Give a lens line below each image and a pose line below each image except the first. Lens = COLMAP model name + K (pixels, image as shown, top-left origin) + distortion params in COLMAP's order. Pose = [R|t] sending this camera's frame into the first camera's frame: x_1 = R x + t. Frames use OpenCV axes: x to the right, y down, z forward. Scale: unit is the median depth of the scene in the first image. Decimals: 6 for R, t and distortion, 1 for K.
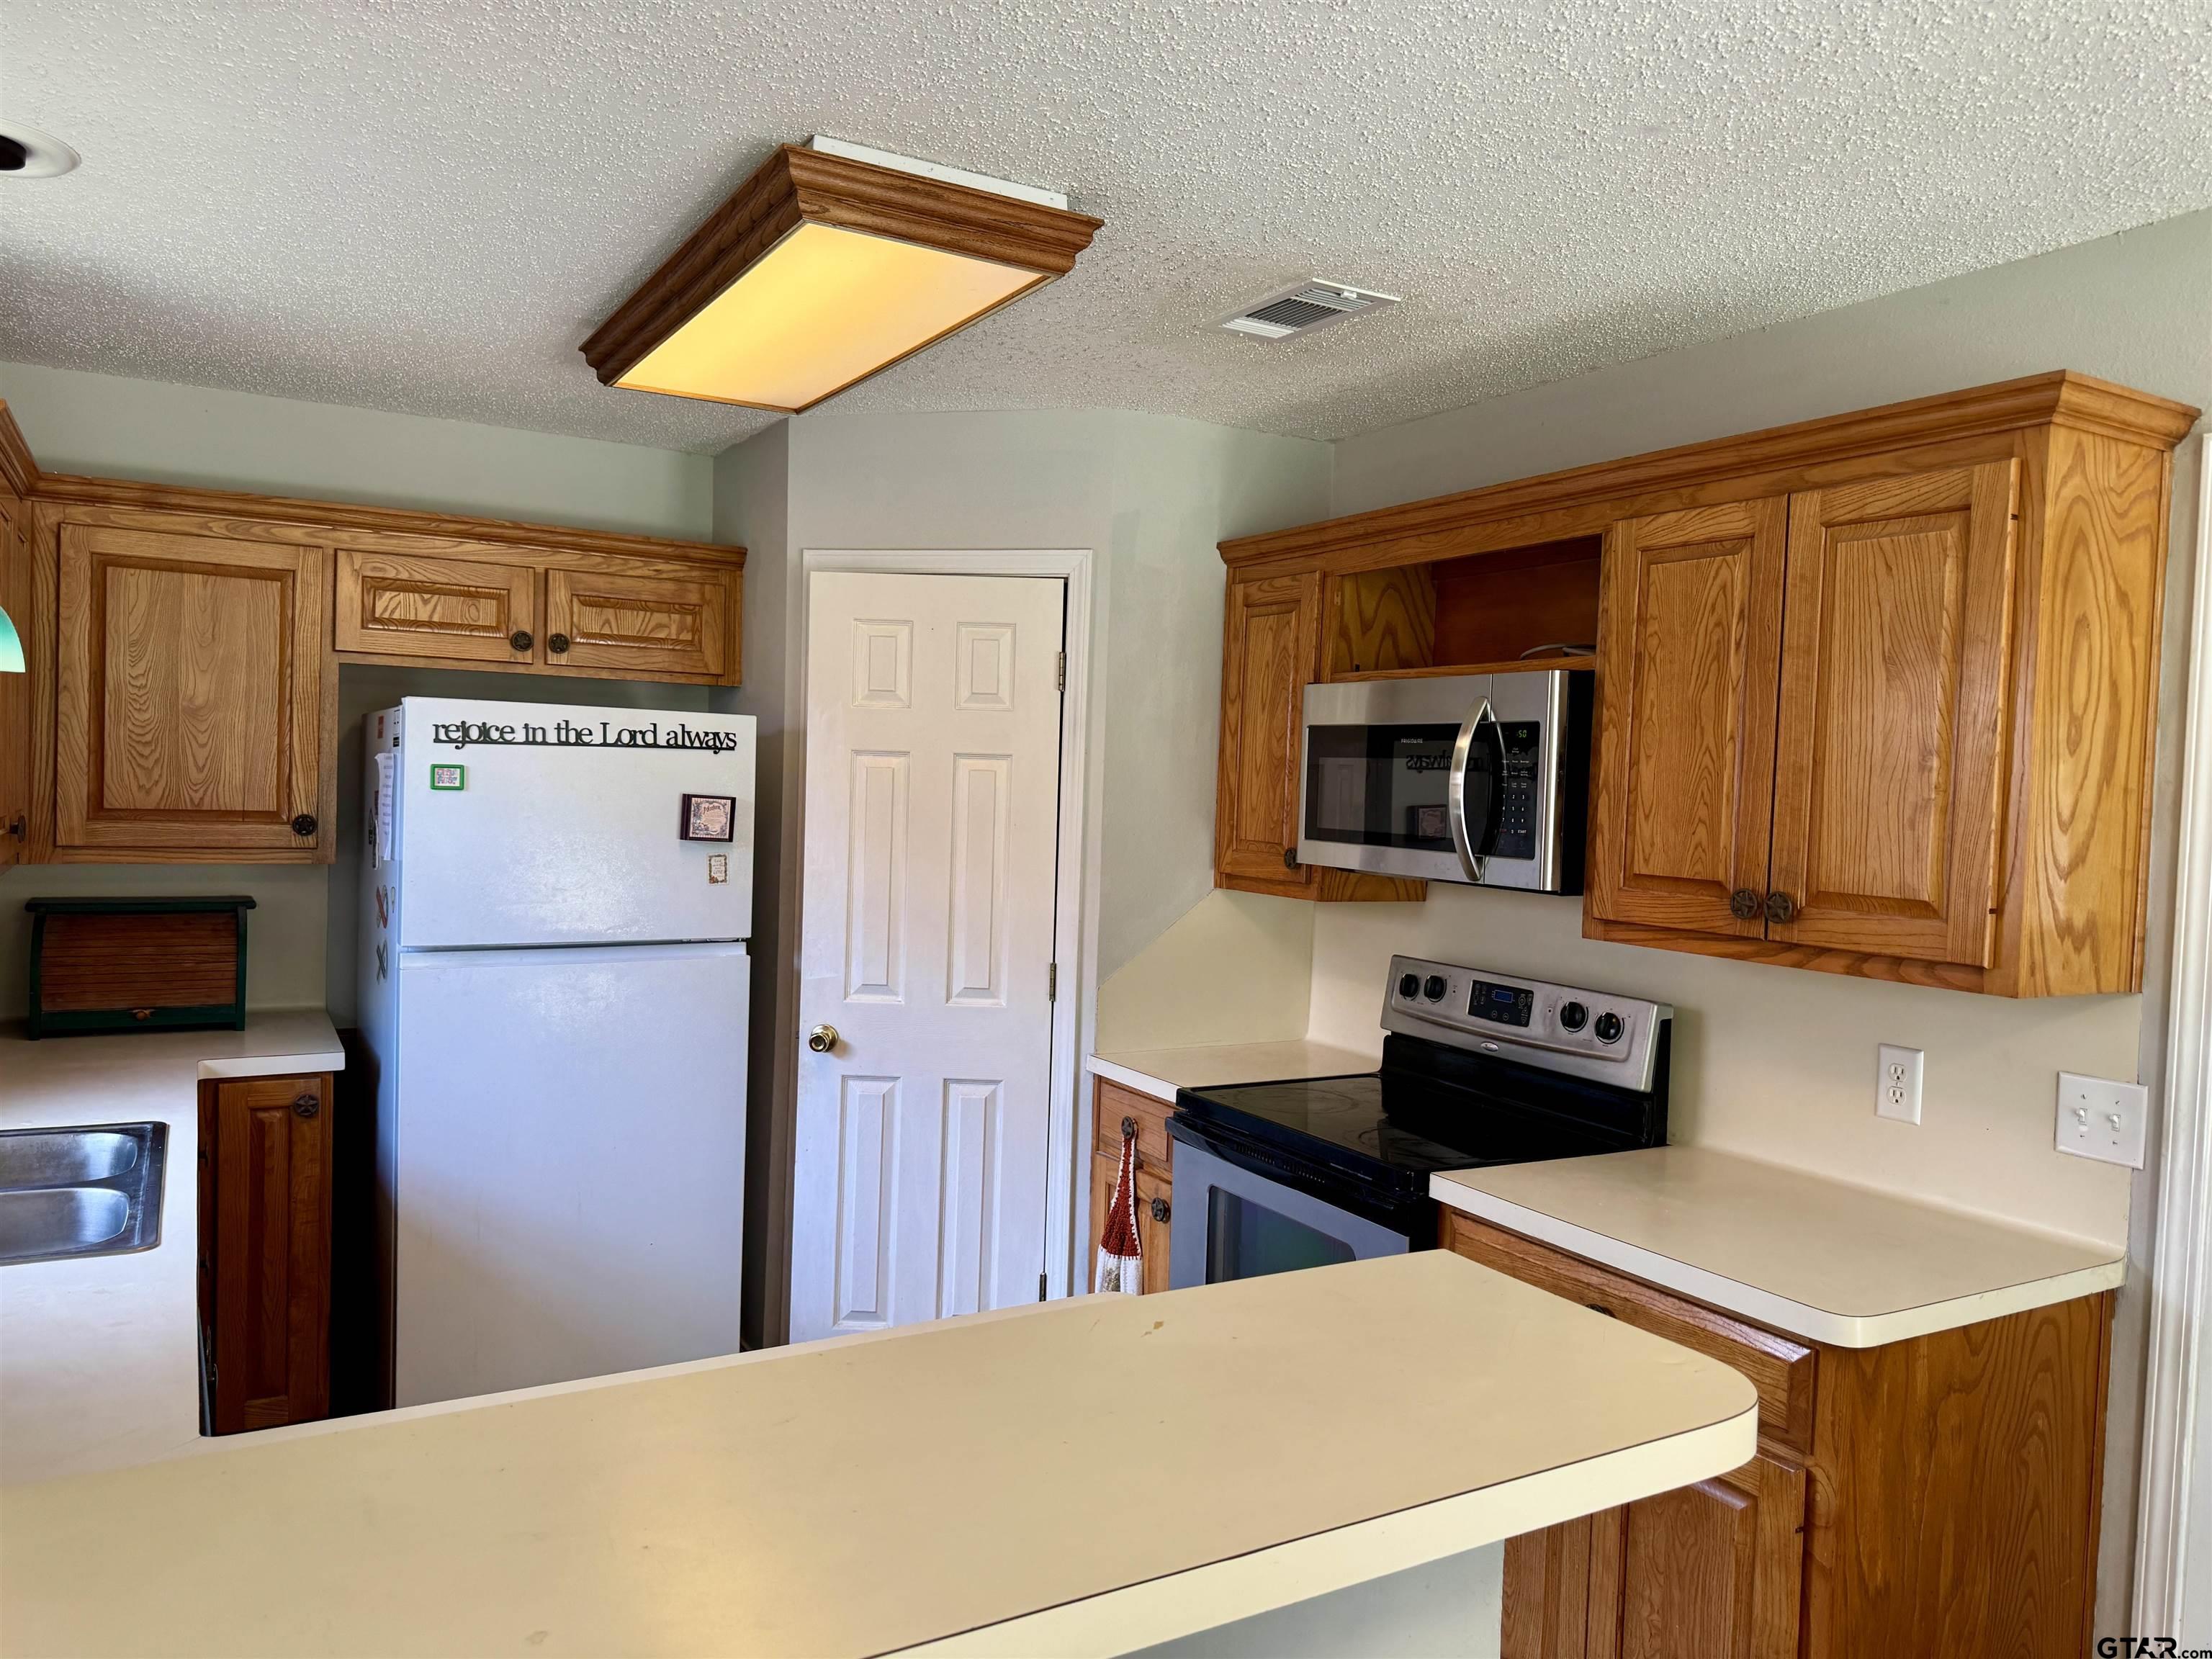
lens RADIAL K [[1573.7, 0, 1105.6], [0, 1573.7, 842.2], [0, 0, 1]] dist [0.053318, -0.070289]
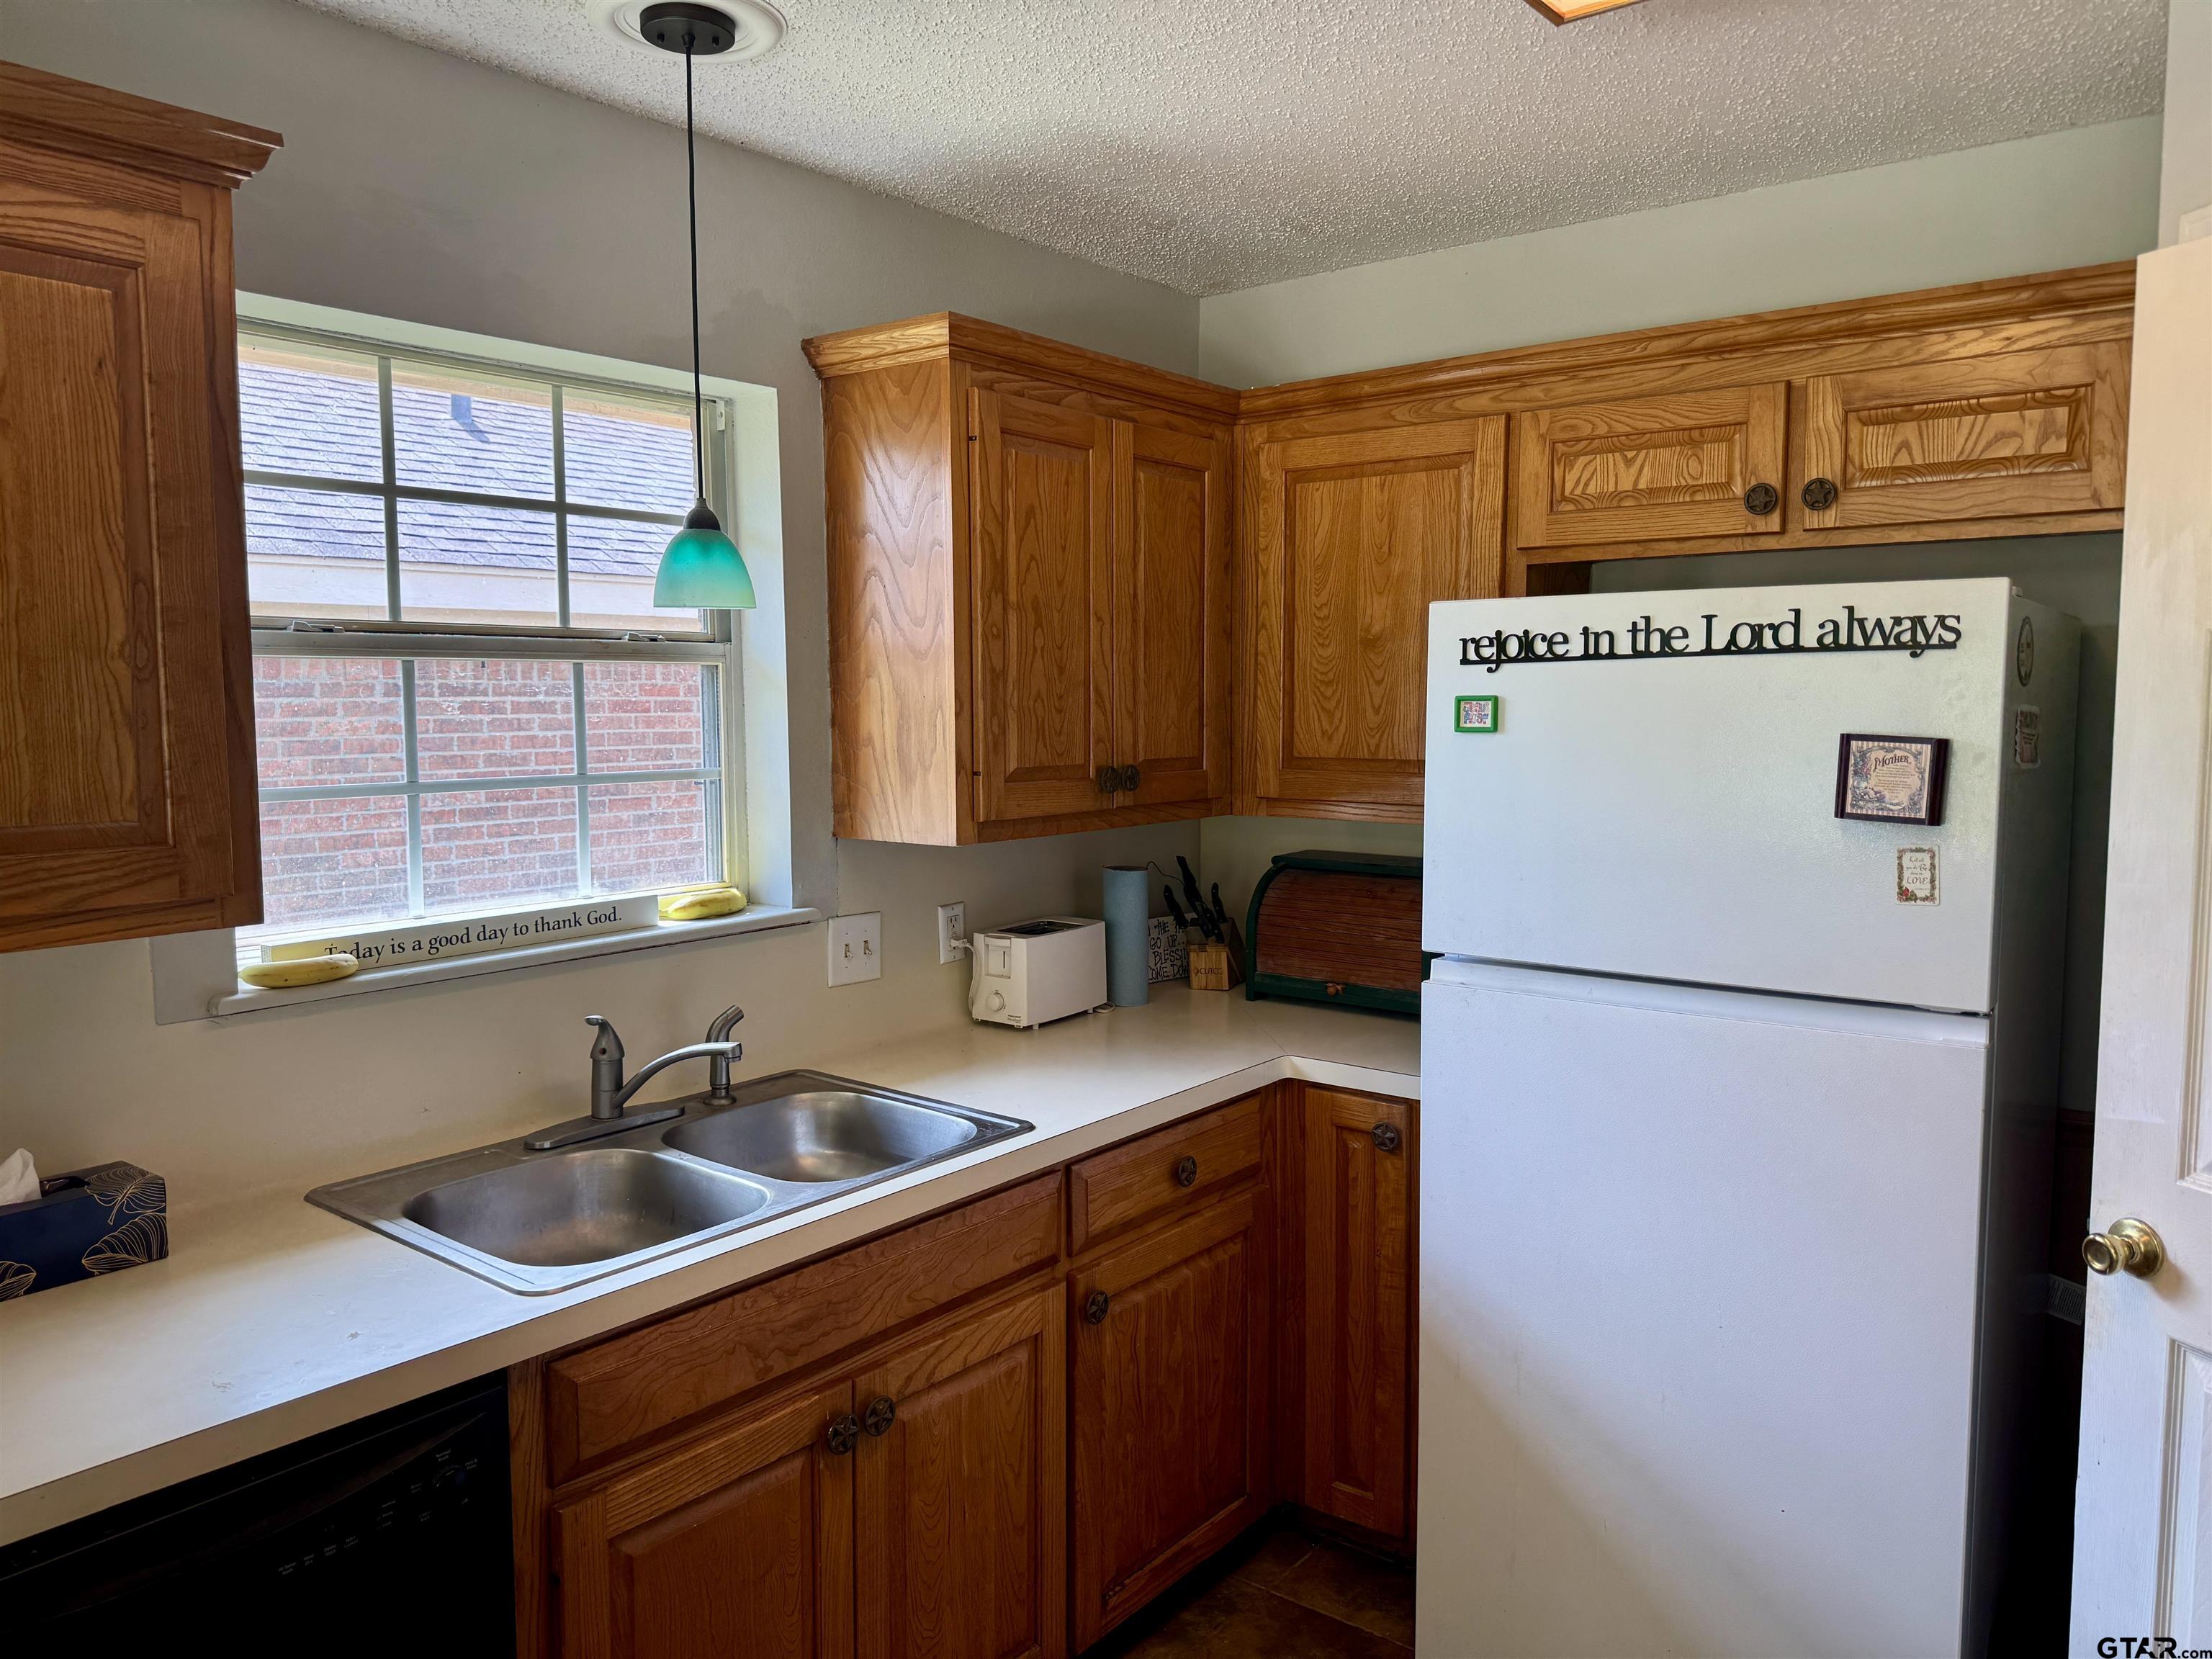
lens RADIAL K [[1573.7, 0, 1094.1], [0, 1573.7, 831.4], [0, 0, 1]] dist [0.053318, -0.070289]
pose [[0.350214, 0.048315, -0.935423, 0.161860], [-0.022224, 0.998816, 0.043269, -0.014983], [0.936406, 0.005635, 0.350873, 0.570916]]
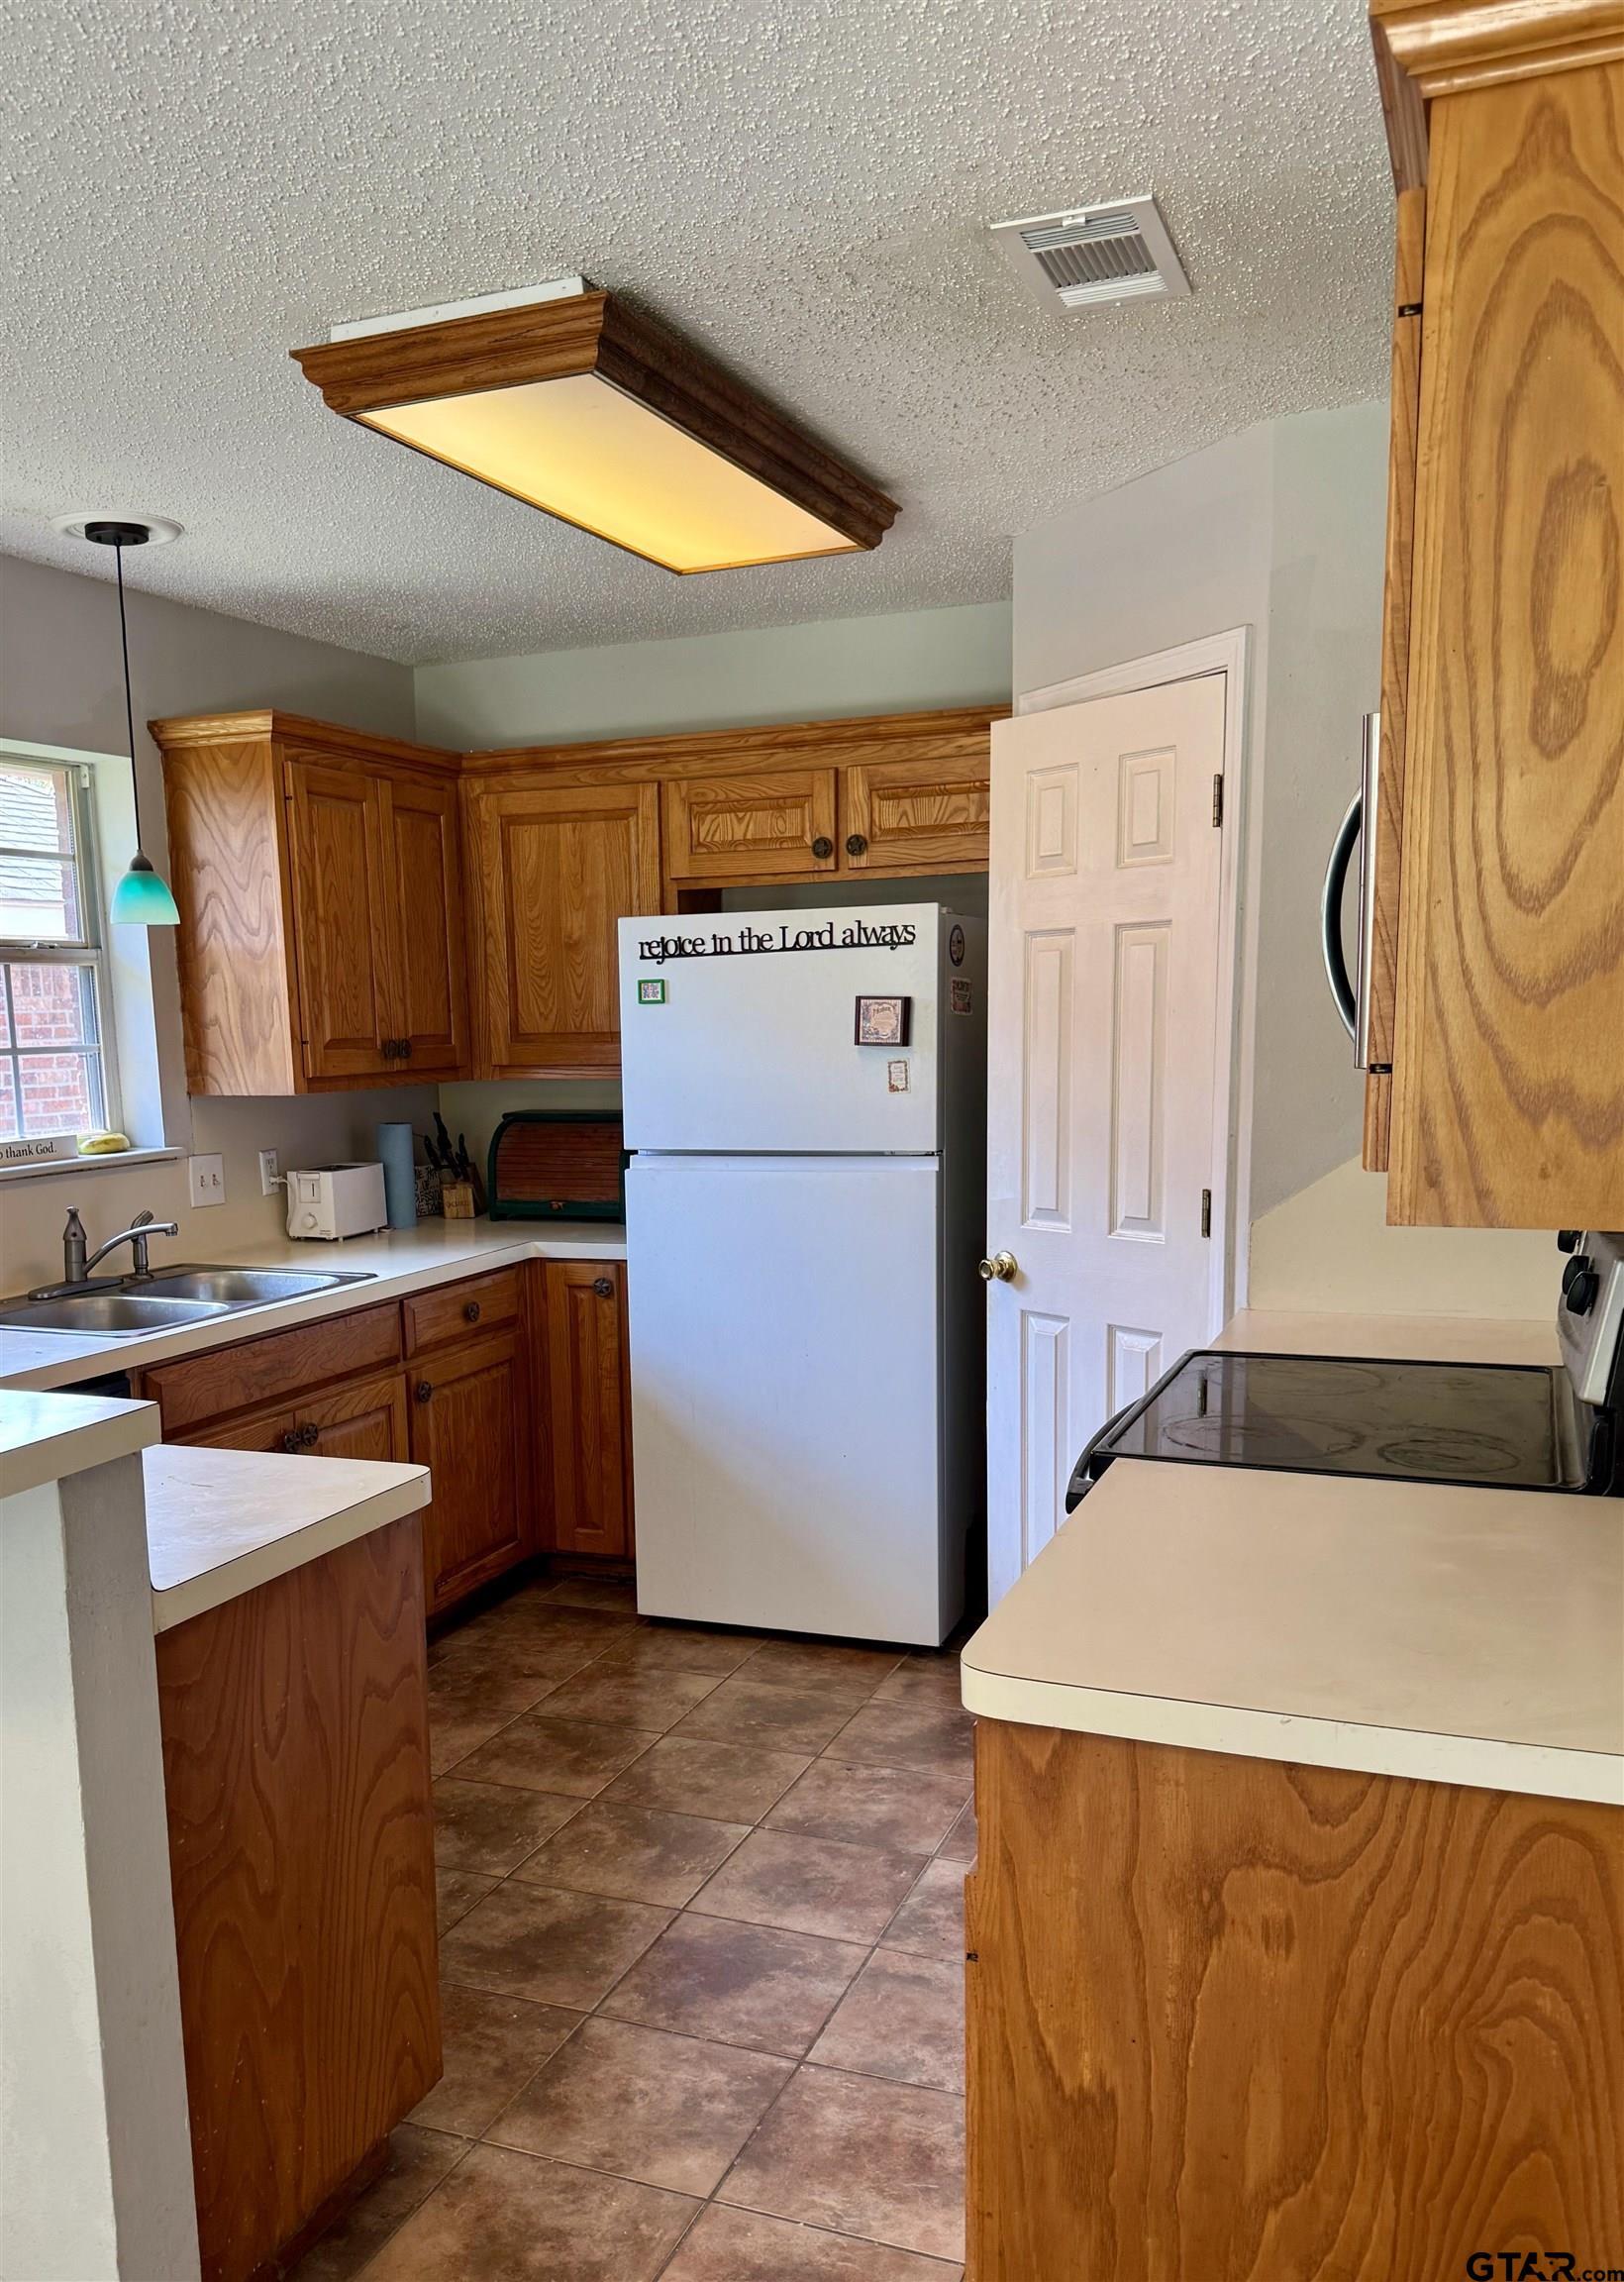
lens RADIAL K [[1872.3, 0, 703.1], [0, 1872.3, 1310.9], [0, 0, 1]] dist [0.078779, -0.074493]
pose [[0.588546, 0.082020, -0.804292, 0.605898], [0.011396, 0.993900, 0.109696, 0.033083], [0.808383, -0.073727, 0.584021, 0.259427]]
